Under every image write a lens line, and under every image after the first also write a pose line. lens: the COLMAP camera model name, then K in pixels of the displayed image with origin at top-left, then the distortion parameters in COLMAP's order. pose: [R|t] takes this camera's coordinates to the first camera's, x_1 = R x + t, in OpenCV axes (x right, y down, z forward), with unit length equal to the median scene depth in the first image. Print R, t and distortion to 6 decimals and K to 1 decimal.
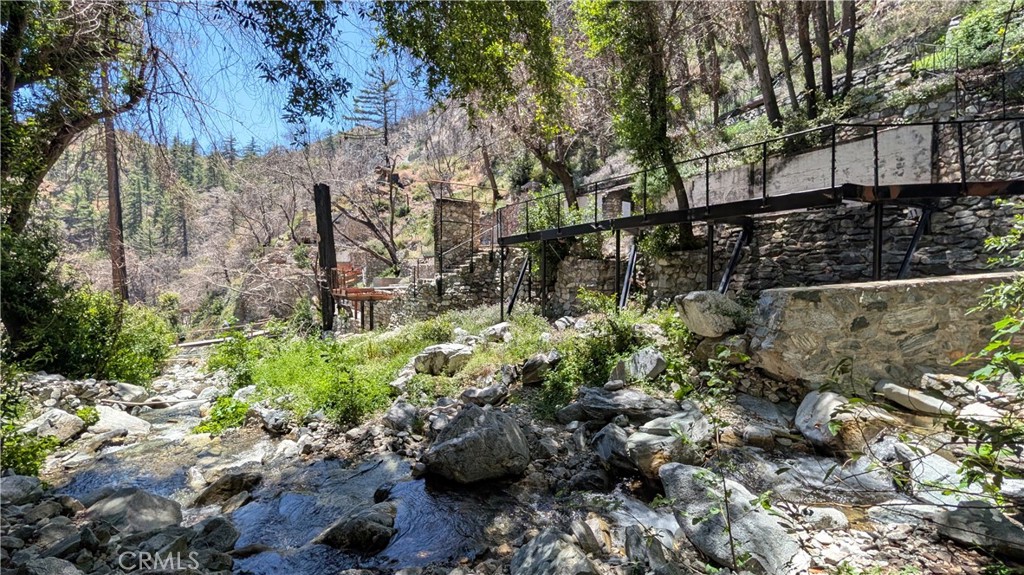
lens RADIAL K [[389.9, 0, 514.6], [0, 389.9, 286.8], [0, 0, 1]] dist [0.002351, -0.000029]
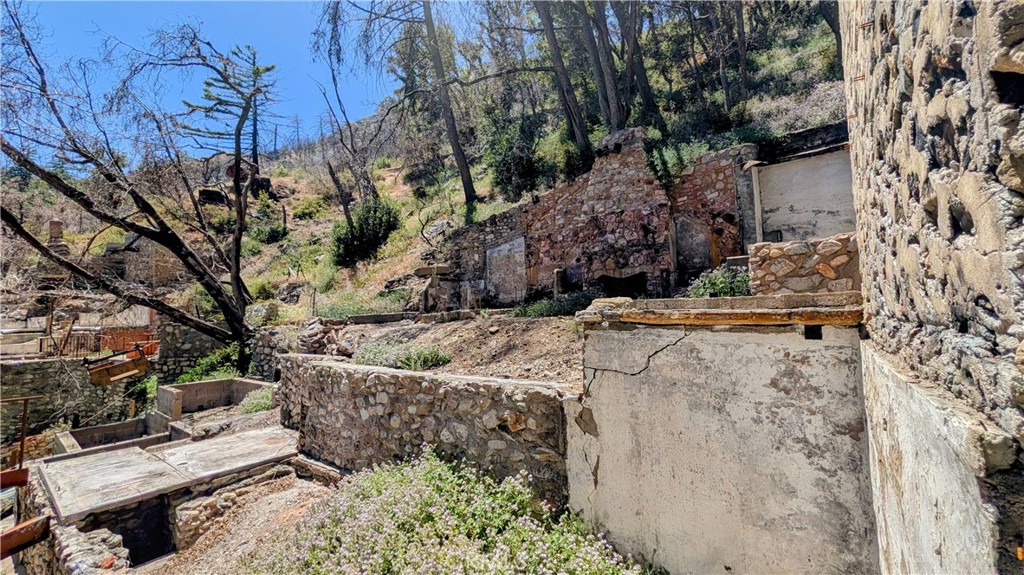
lens RADIAL K [[389.9, 0, 510.7], [0, 389.9, 285.5], [0, 0, 1]] dist [0.002351, -0.000029]
pose [[0.967601, -0.003019, 0.252467, -0.117504], [0.032954, 0.992885, -0.114427, -0.048869], [-0.250325, 0.119040, 0.960816, 0.458991]]
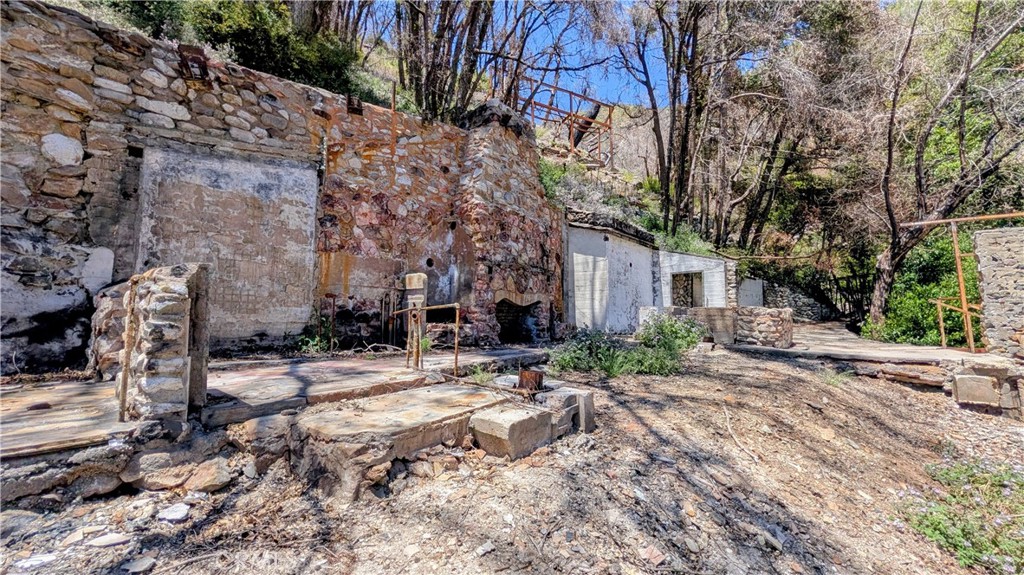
lens RADIAL K [[389.9, 0, 509.9], [0, 389.9, 284.3], [0, 0, 1]] dist [0.002351, -0.000029]
pose [[-0.222011, 0.082790, 0.971523, -0.396883], [0.031932, 0.996472, -0.077619, -0.219614], [-0.974521, 0.013790, -0.223871, 2.138731]]
